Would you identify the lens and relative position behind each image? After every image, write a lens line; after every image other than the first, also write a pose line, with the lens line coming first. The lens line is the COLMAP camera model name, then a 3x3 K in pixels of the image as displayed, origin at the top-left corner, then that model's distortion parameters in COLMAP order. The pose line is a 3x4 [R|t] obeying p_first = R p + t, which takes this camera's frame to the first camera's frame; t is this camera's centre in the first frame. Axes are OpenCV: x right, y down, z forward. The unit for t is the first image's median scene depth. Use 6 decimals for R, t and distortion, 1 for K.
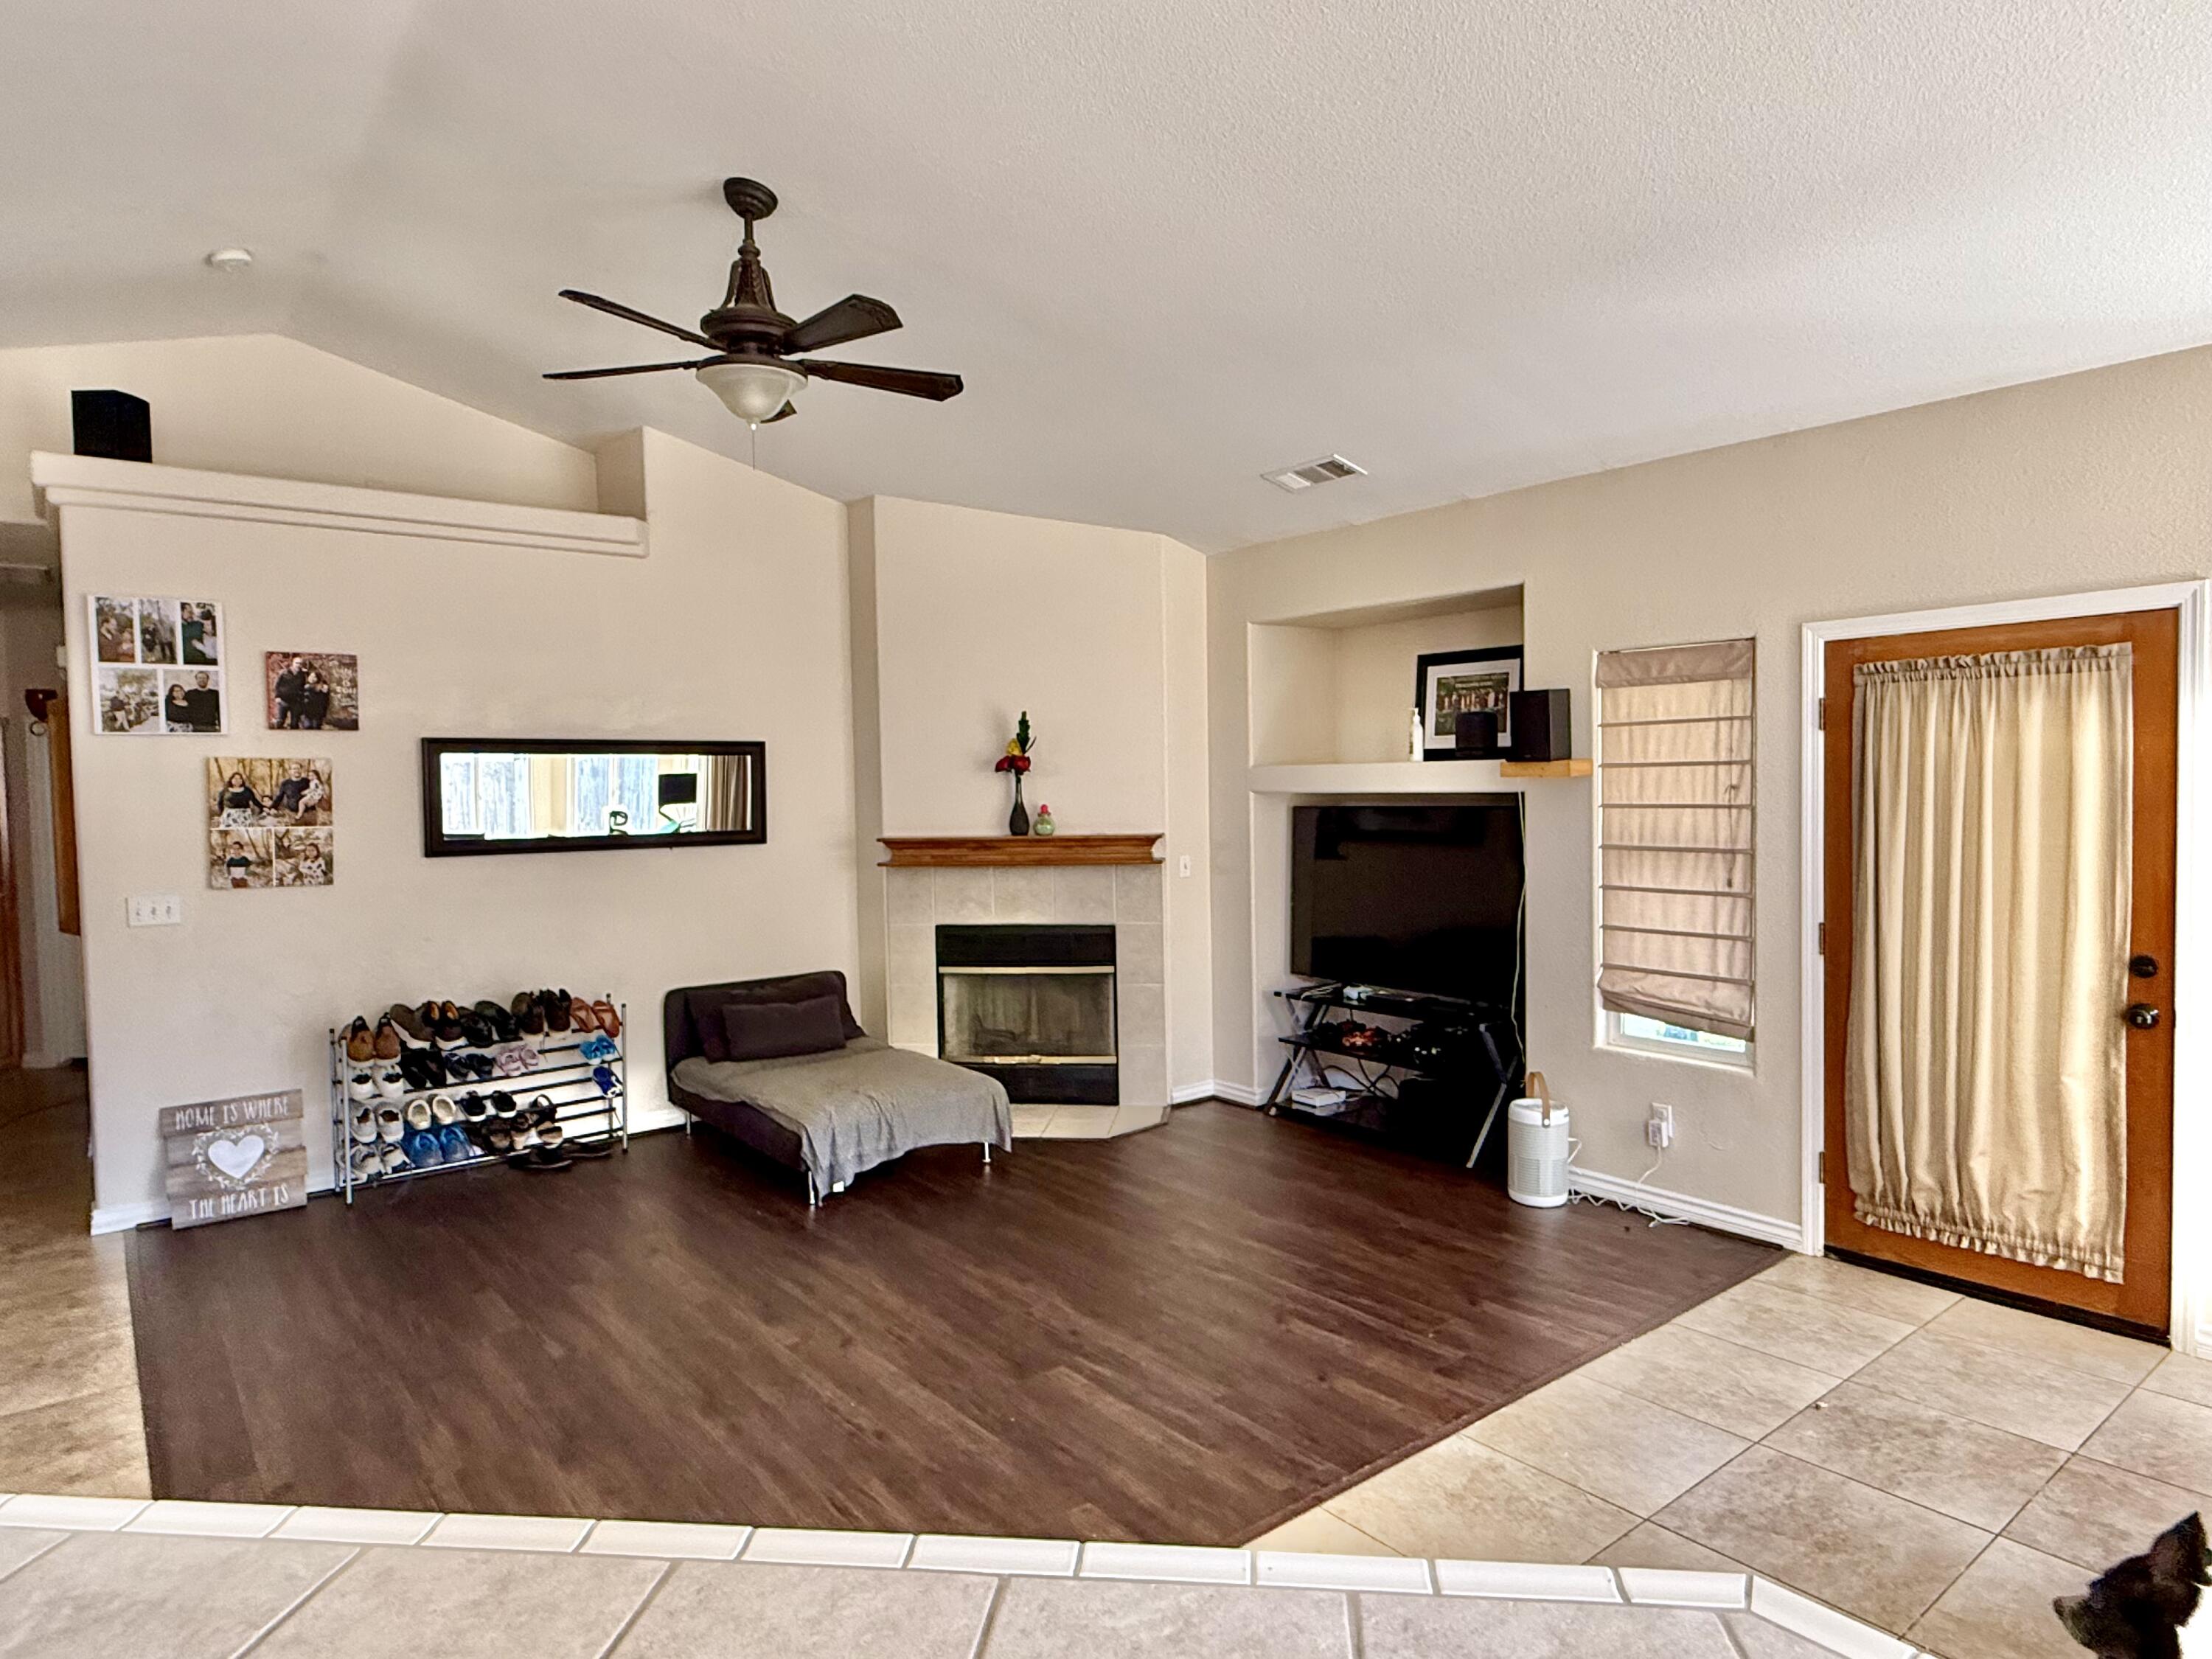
lens RADIAL K [[1293.5, 0, 1104.5], [0, 1293.5, 830.7], [0, 0, 1]] dist [0.002620, -0.000678]
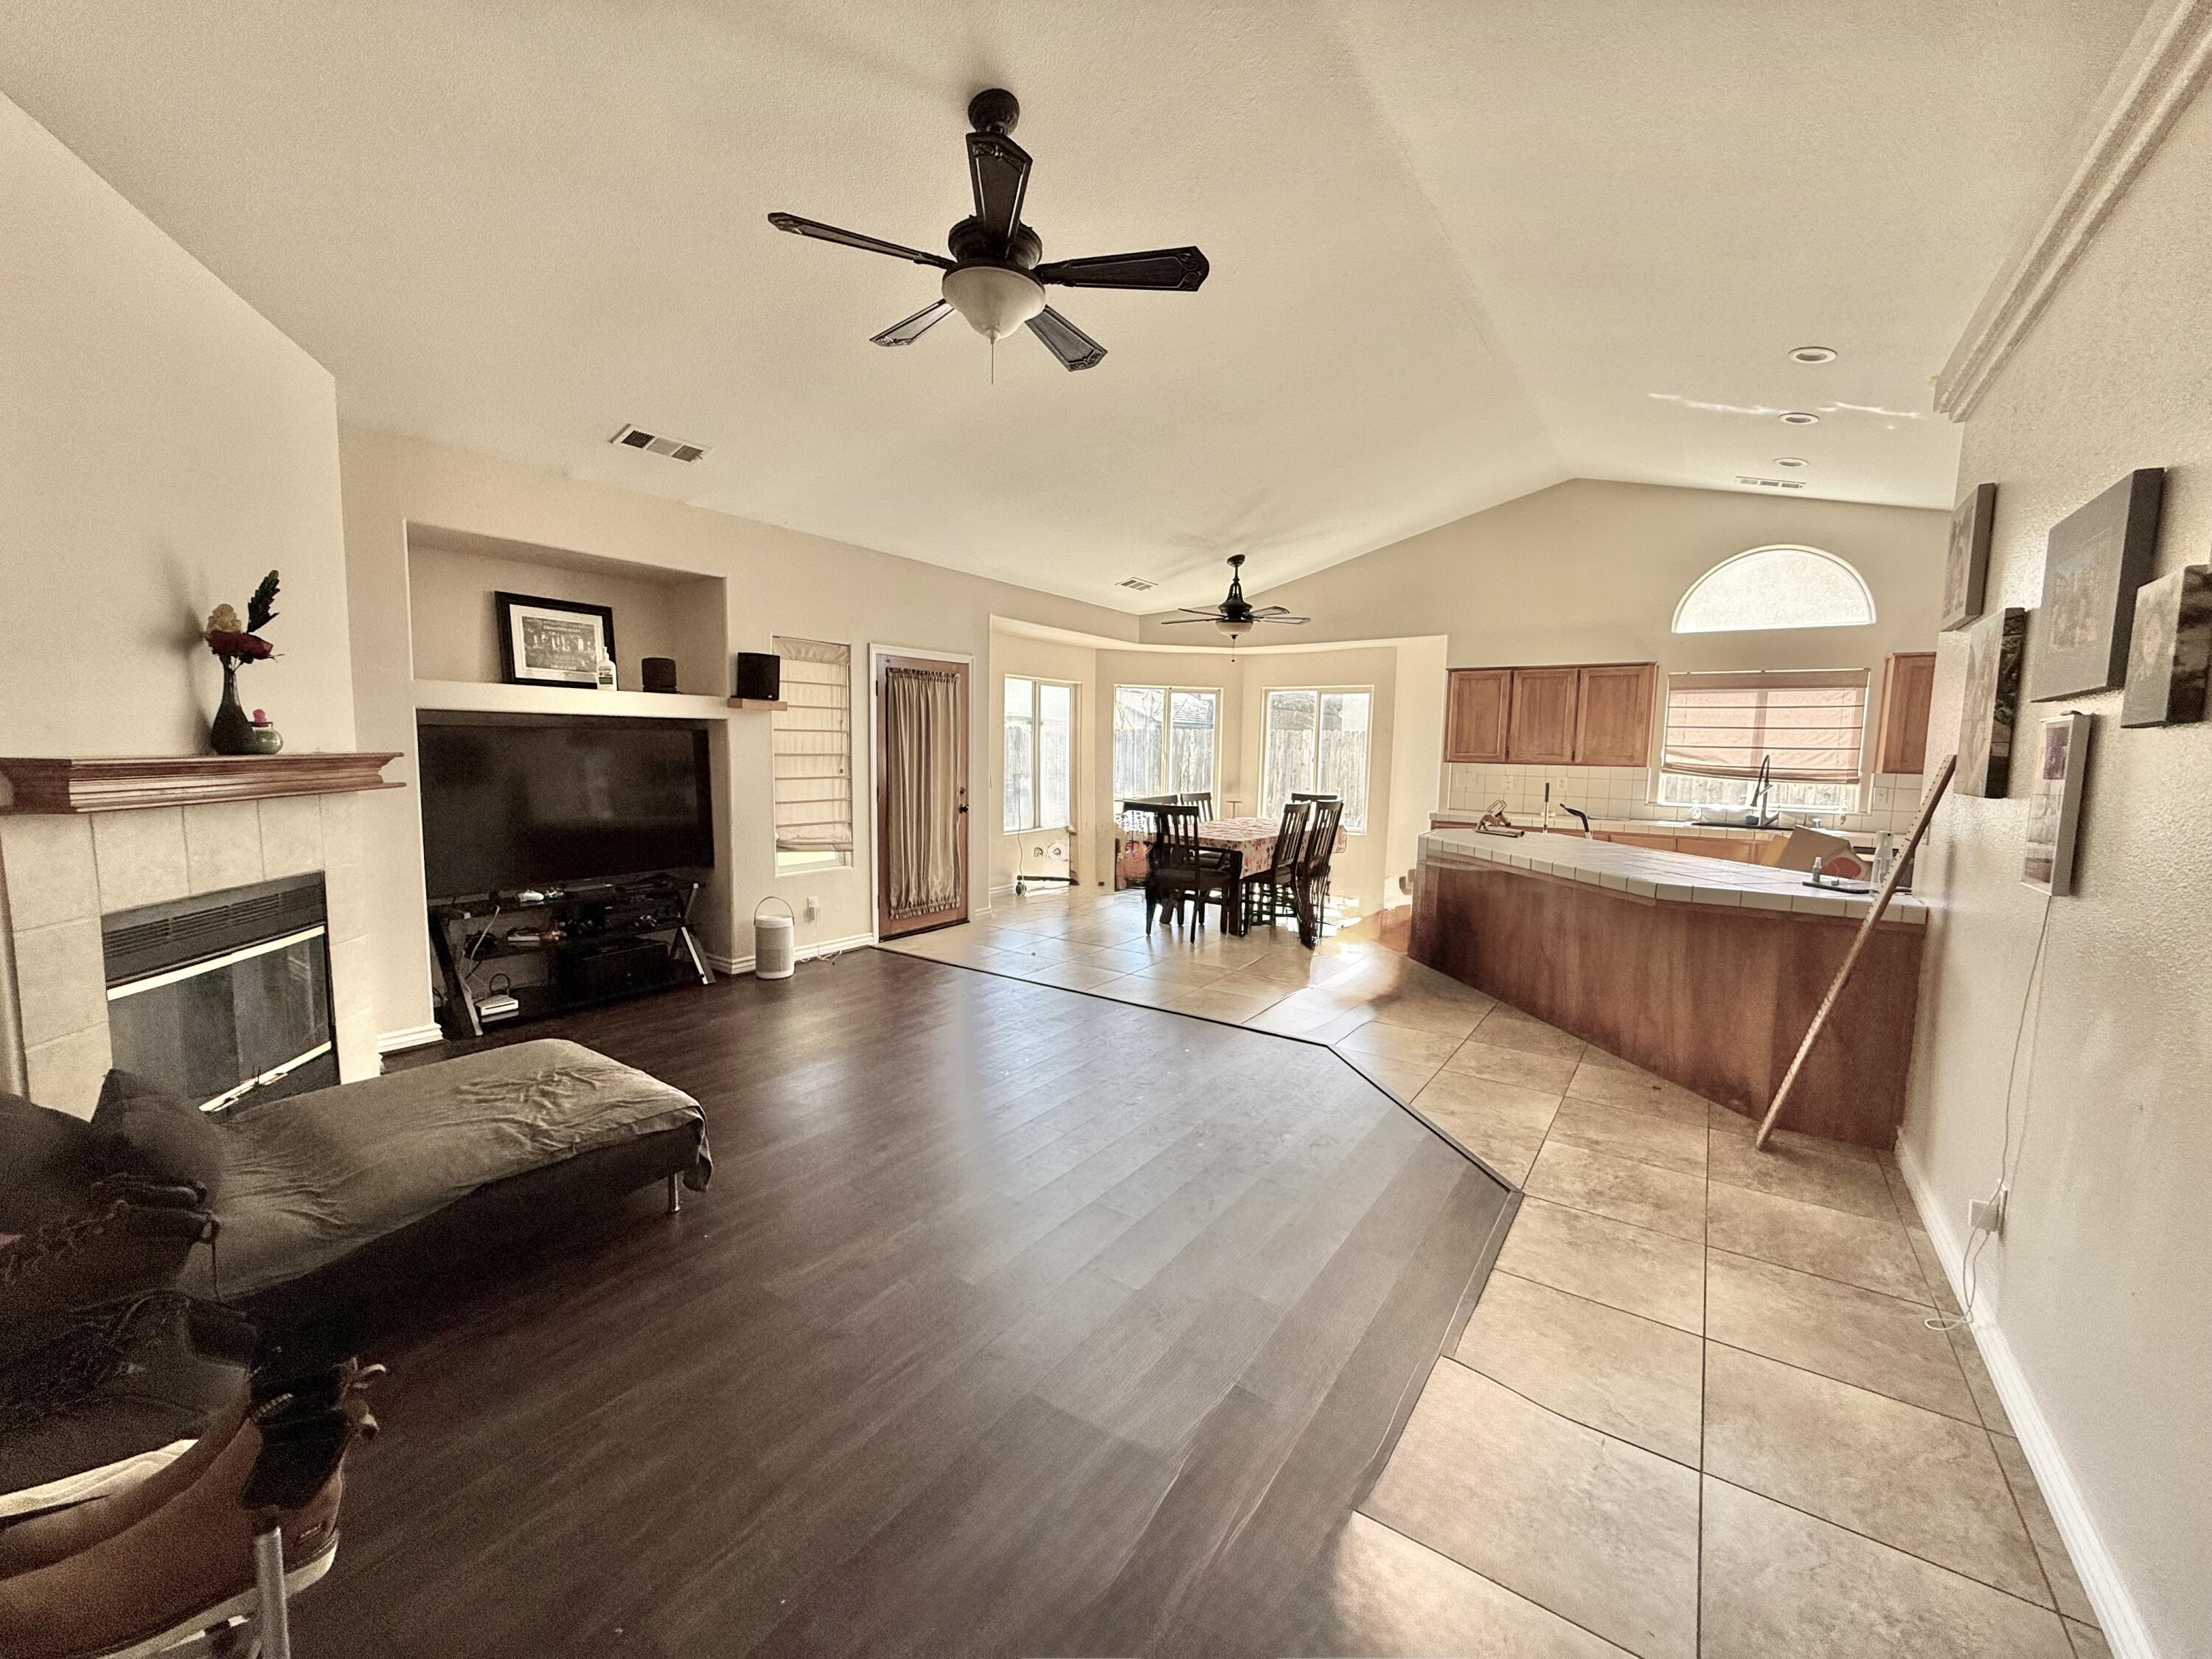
lens RADIAL K [[878.5, 0, 1102.9], [0, 878.5, 830.7], [0, 0, 1]] dist [0.000256, -0.000047]
pose [[-0.292972, -0.082570, 0.952549, -0.702826], [0.023169, 0.995358, 0.093407, 0.011877], [-0.955840, 0.049435, -0.289699, 0.798777]]
